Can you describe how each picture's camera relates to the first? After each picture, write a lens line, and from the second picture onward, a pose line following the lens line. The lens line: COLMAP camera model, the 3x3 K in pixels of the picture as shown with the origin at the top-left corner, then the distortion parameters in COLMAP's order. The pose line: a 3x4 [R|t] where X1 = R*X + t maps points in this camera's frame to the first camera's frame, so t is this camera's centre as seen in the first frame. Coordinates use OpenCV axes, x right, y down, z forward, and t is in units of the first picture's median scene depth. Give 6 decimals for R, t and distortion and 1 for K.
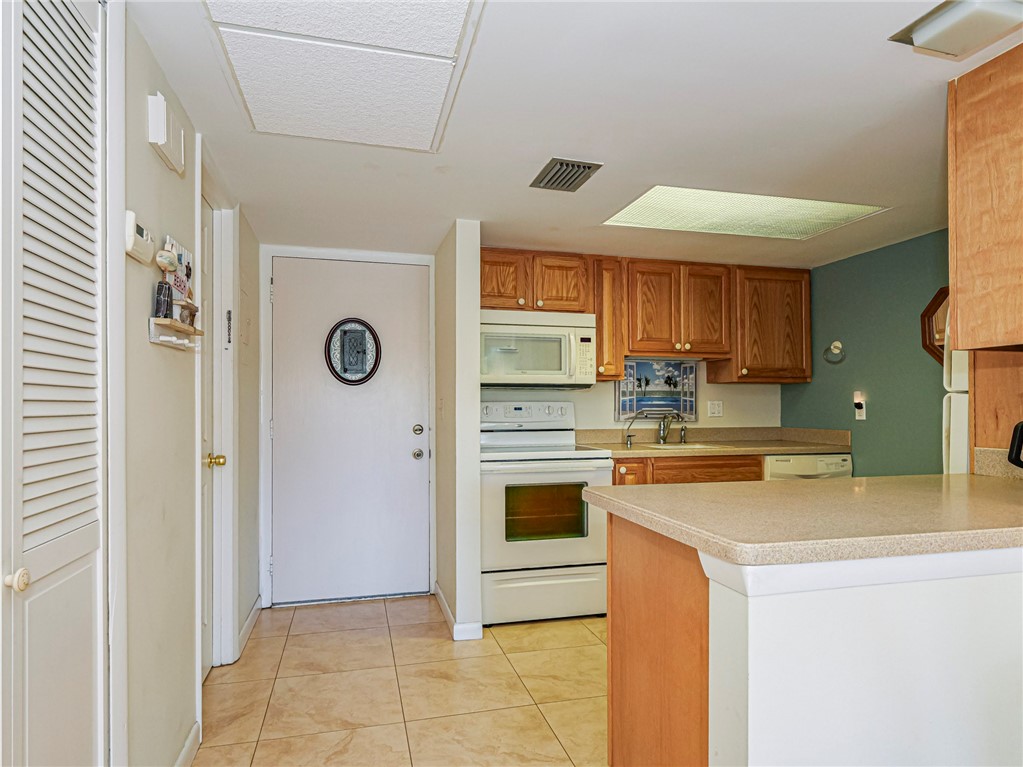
lens RADIAL K [[610.1, 0, 507.7], [0, 610.1, 402.8], [0, 0, 1]] dist [-0.001696, -0.000397]
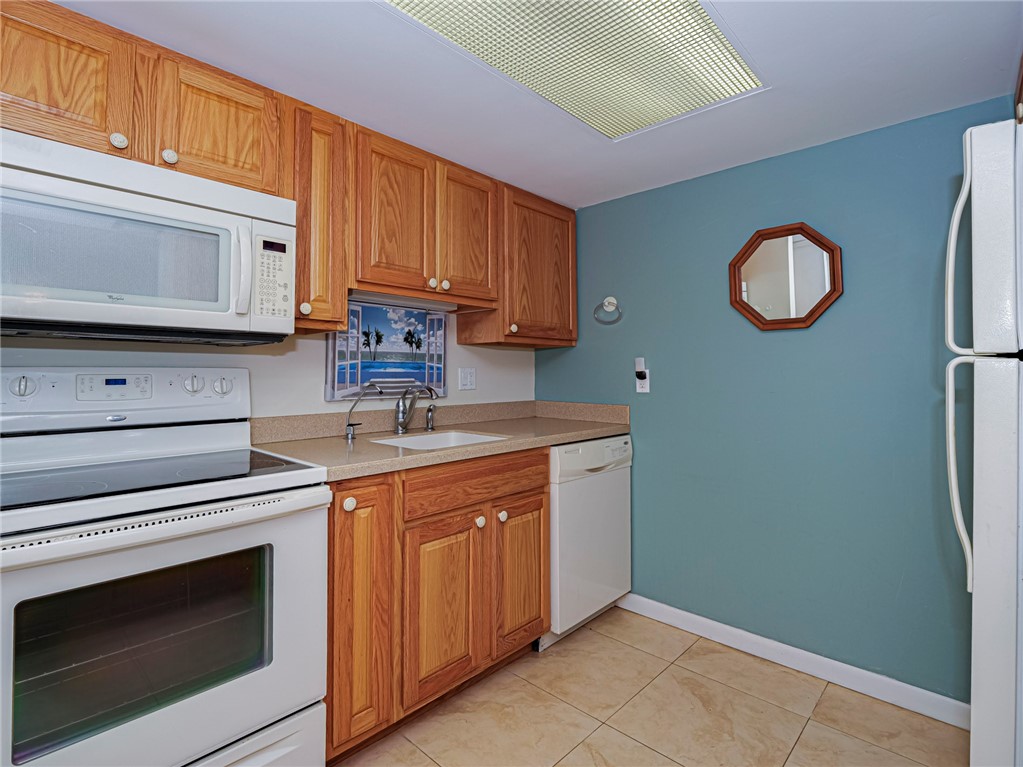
lens RADIAL K [[503.8, 0, 515.2], [0, 503.8, 355.7], [0, 0, 1]] dist [-0.013984, -0.000565]
pose [[0.844331, 0.020190, 0.535441, 0.070931], [-0.005028, 0.999544, -0.029761, -0.000401], [-0.535798, 0.022436, 0.844048, 0.511895]]
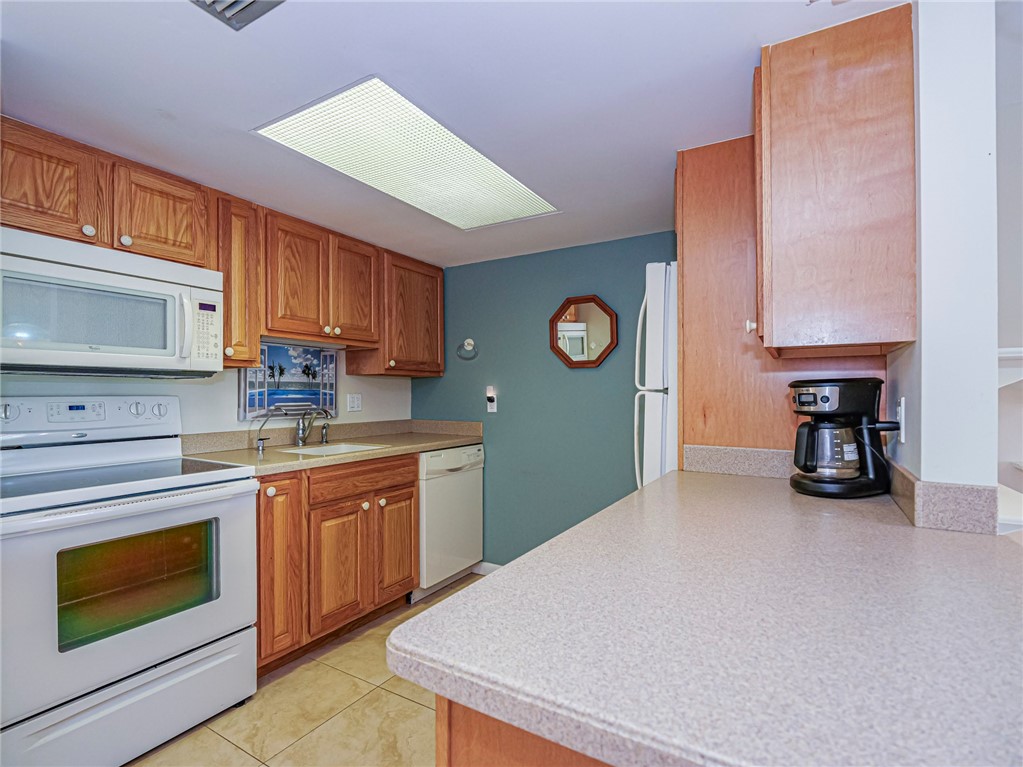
lens RADIAL K [[494.3, 0, 511.7], [0, 494.3, 393.6], [0, 0, 1]] dist [-0.017992, -0.000263]
pose [[0.708750, 0.001066, 0.705459, -0.018744], [-0.005108, 0.999980, 0.003621, -0.008509], [-0.705441, -0.006170, 0.708741, 0.343614]]
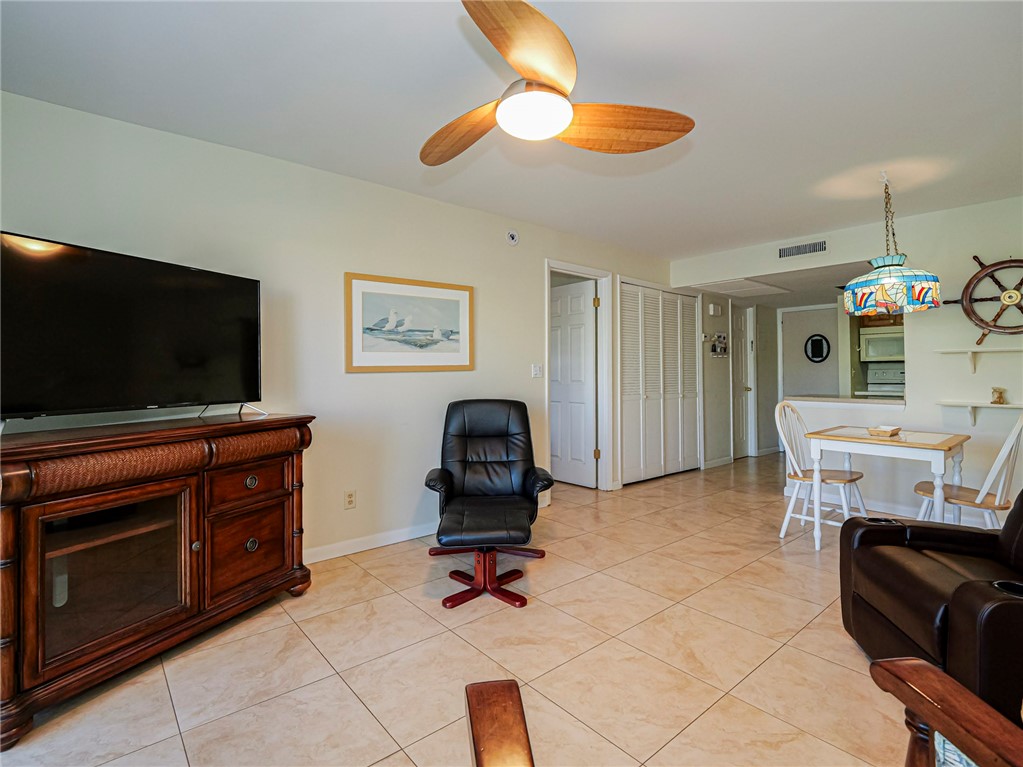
lens RADIAL K [[509.2, 0, 508.1], [0, 509.2, 365.2], [0, 0, 1]] dist [-0.020077, -0.000804]
pose [[0.434869, -0.015809, -0.900355, 0.940204], [0.005561, 0.999874, -0.014871, 0.002222], [0.900477, 0.001459, 0.434902, -0.876239]]
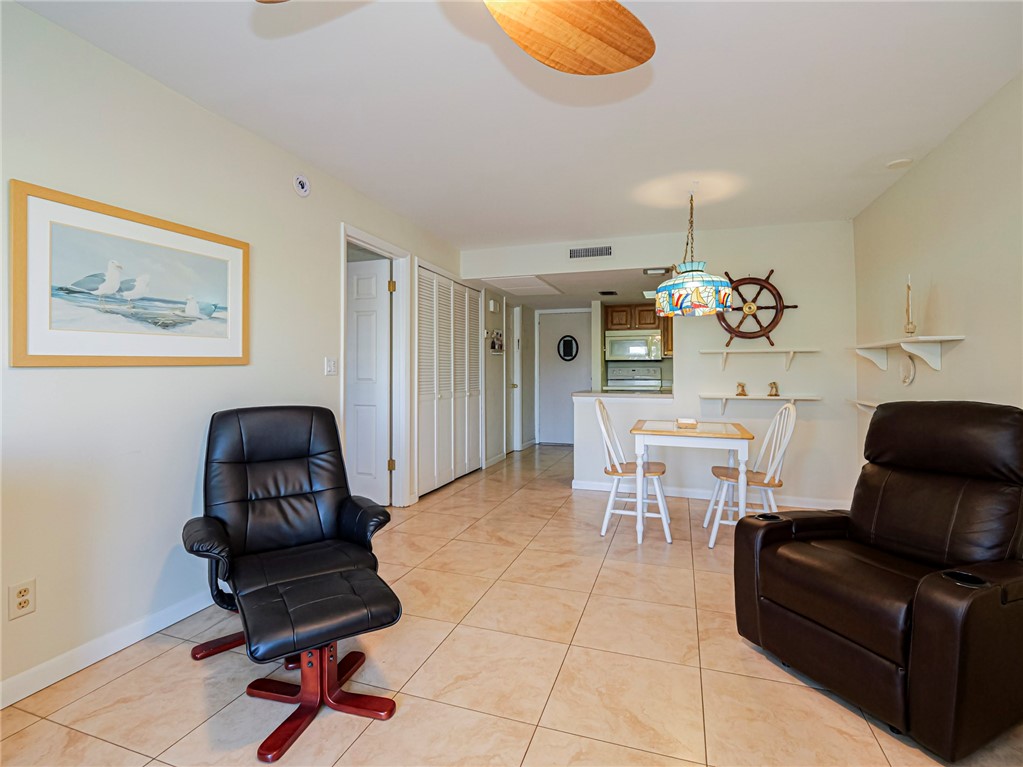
lens RADIAL K [[503.0, 0, 511.0], [0, 503.0, 367.7], [0, 0, 1]] dist [-0.014063, -0.000831]
pose [[0.840368, -0.003902, -0.542002, 0.671233], [0.002614, 0.999992, -0.003146, 0.004188], [0.542010, 0.001227, 0.840371, -0.882186]]
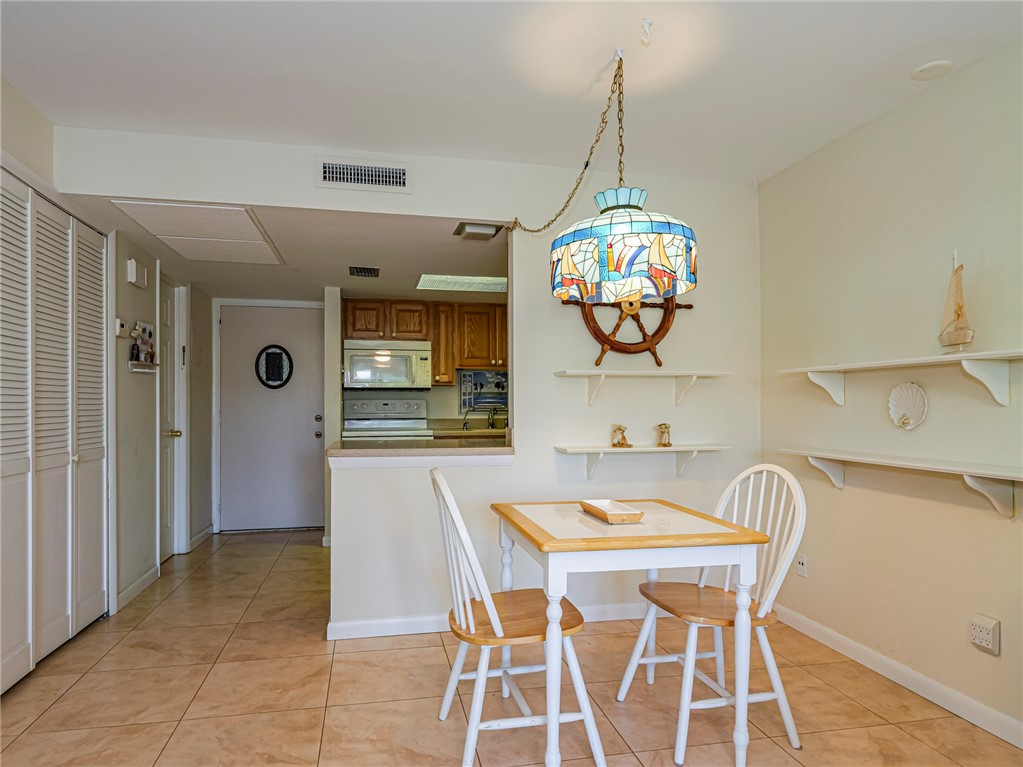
lens RADIAL K [[618.1, 0, 498.9], [0, 618.1, 400.7], [0, 0, 1]] dist [0.000121, -0.000967]
pose [[0.999151, -0.000852, -0.041185, 0.357039], [0.000790, 0.999999, -0.001508, 0.003231], [0.041187, 0.001474, 0.999150, -0.498452]]
